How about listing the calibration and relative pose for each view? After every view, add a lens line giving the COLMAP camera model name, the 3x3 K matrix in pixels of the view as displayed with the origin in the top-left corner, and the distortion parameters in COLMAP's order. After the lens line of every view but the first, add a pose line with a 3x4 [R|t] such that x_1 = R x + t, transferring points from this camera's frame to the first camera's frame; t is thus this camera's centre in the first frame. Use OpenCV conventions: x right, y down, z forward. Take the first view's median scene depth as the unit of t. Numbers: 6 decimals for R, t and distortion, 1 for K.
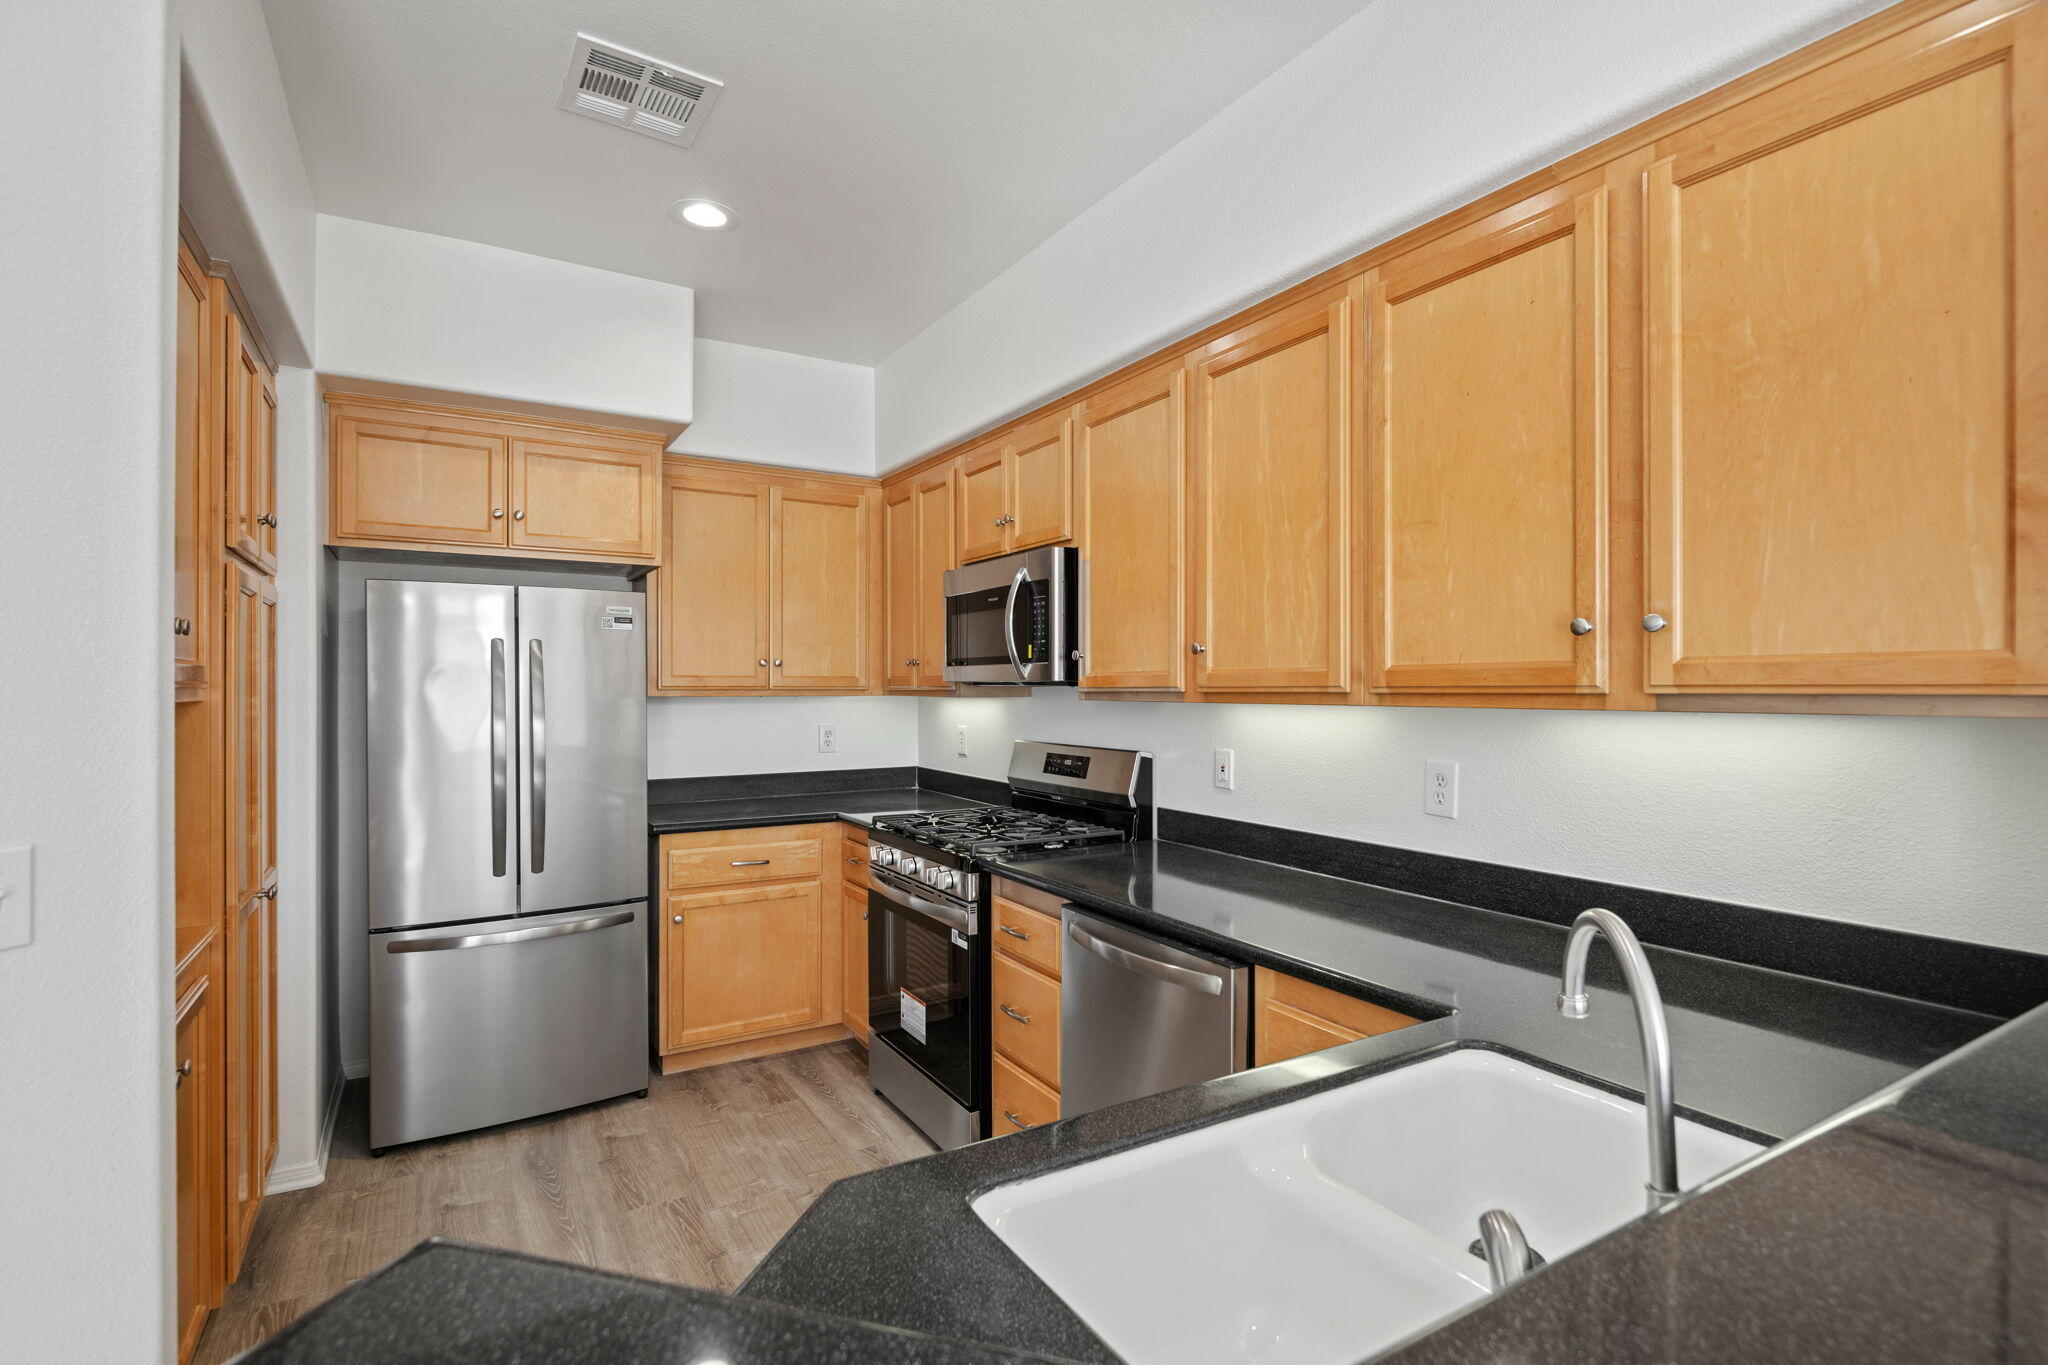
lens RADIAL K [[957.8, 0, 1024.0], [0, 957.8, 682.5], [0, 0, 1]] dist [-0.001253, -0.000367]
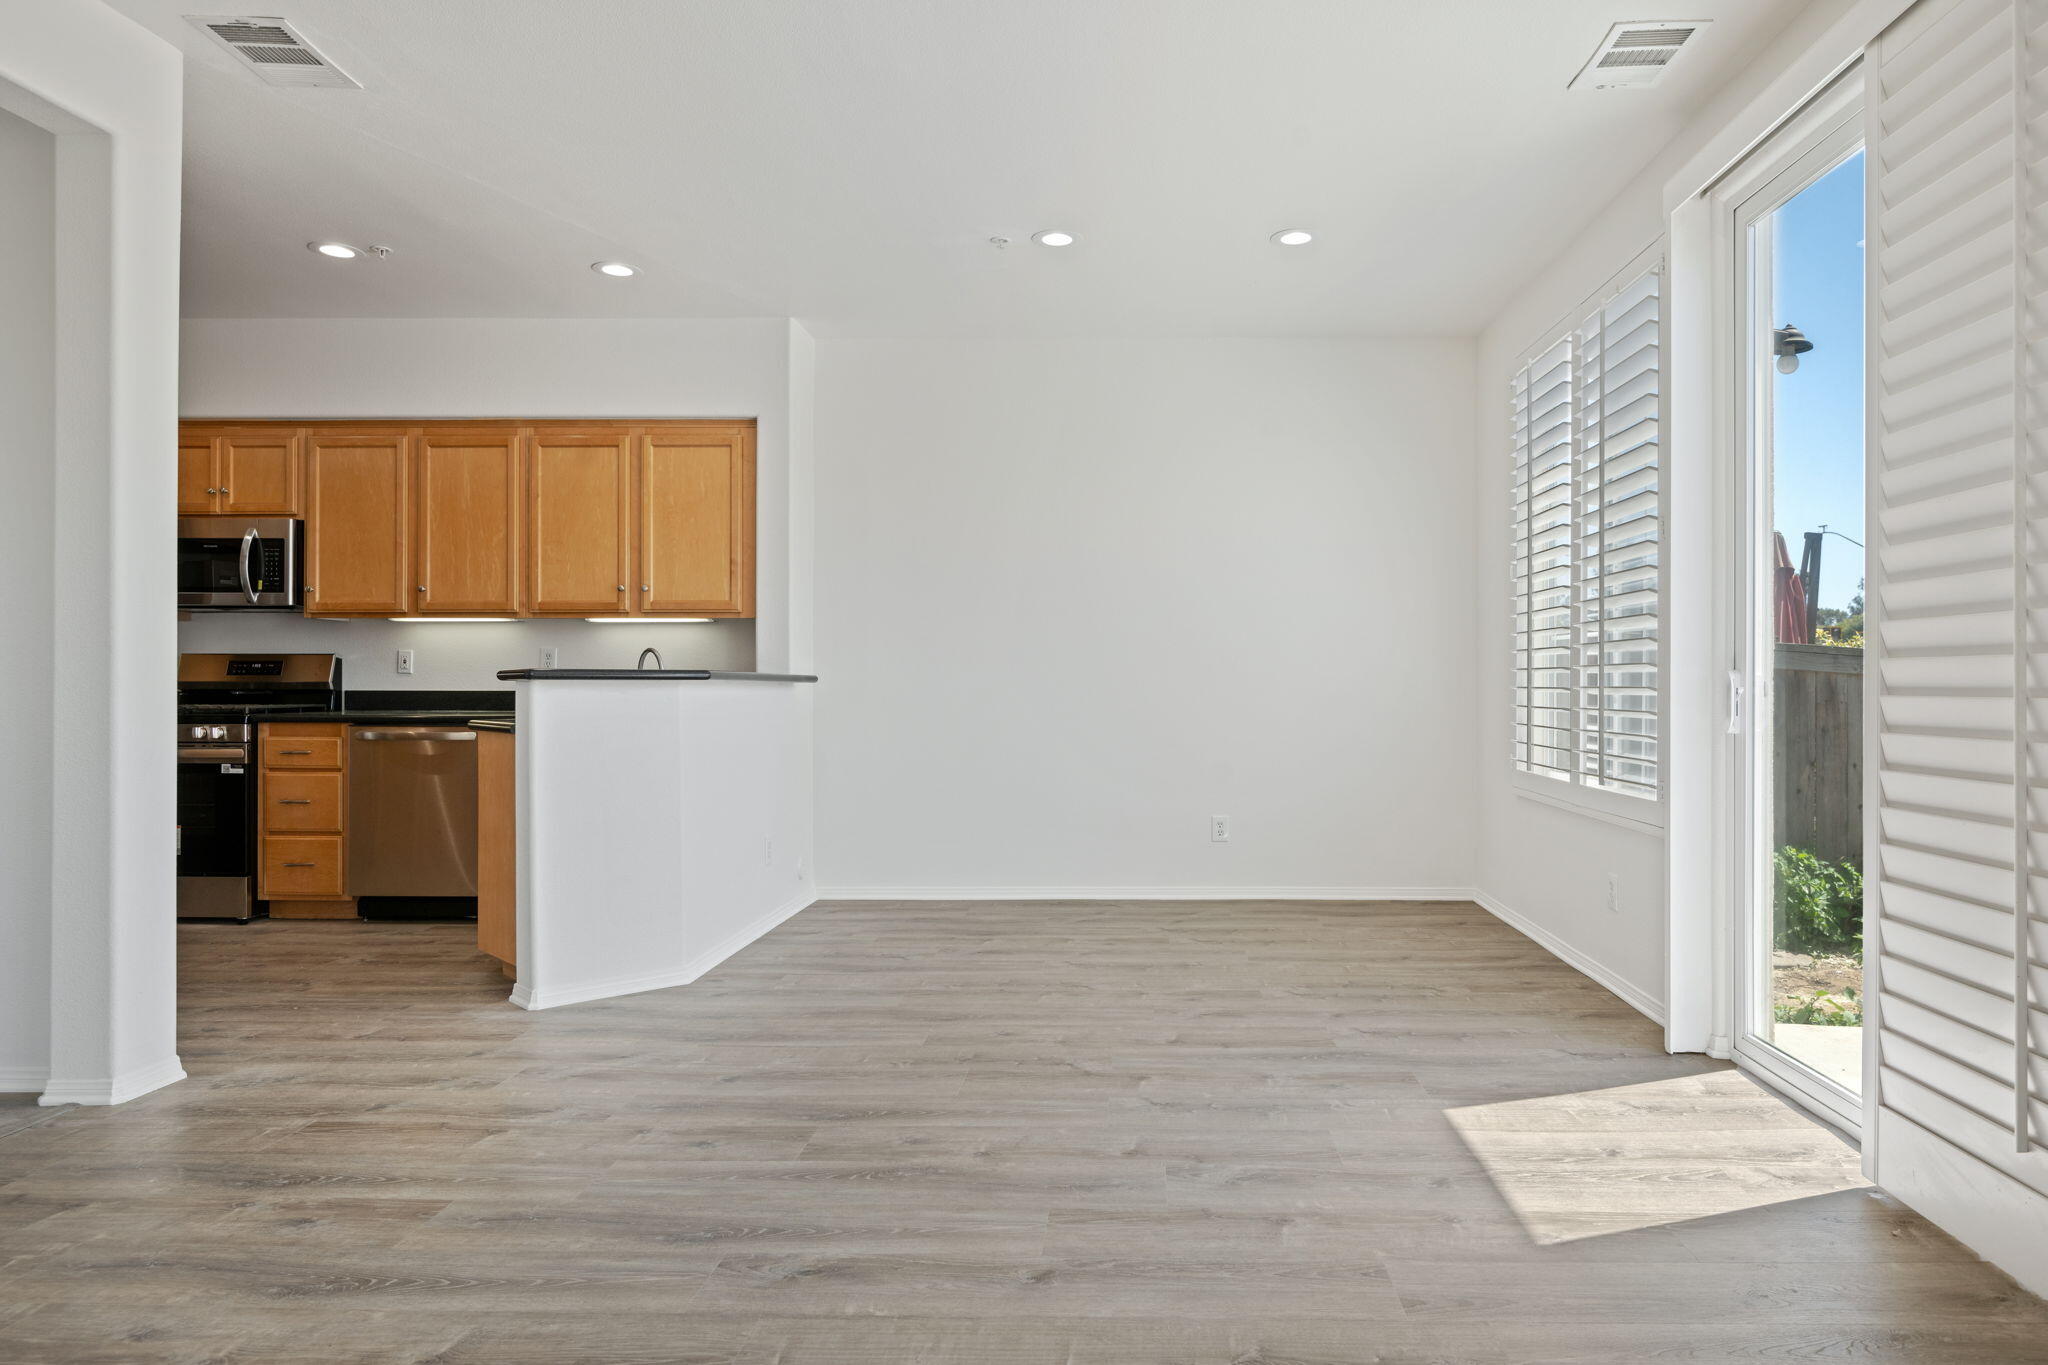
lens RADIAL K [[1103.6, 0, 1024.0], [0, 1103.6, 682.5], [0, 0, 1]] dist [-0.000332, -0.000173]
pose [[0.521524, 0.008695, 0.853193, -0.974210], [-0.005819, 0.999961, -0.006634, 0.145116], [-0.853217, -0.001505, 0.521554, -1.061233]]
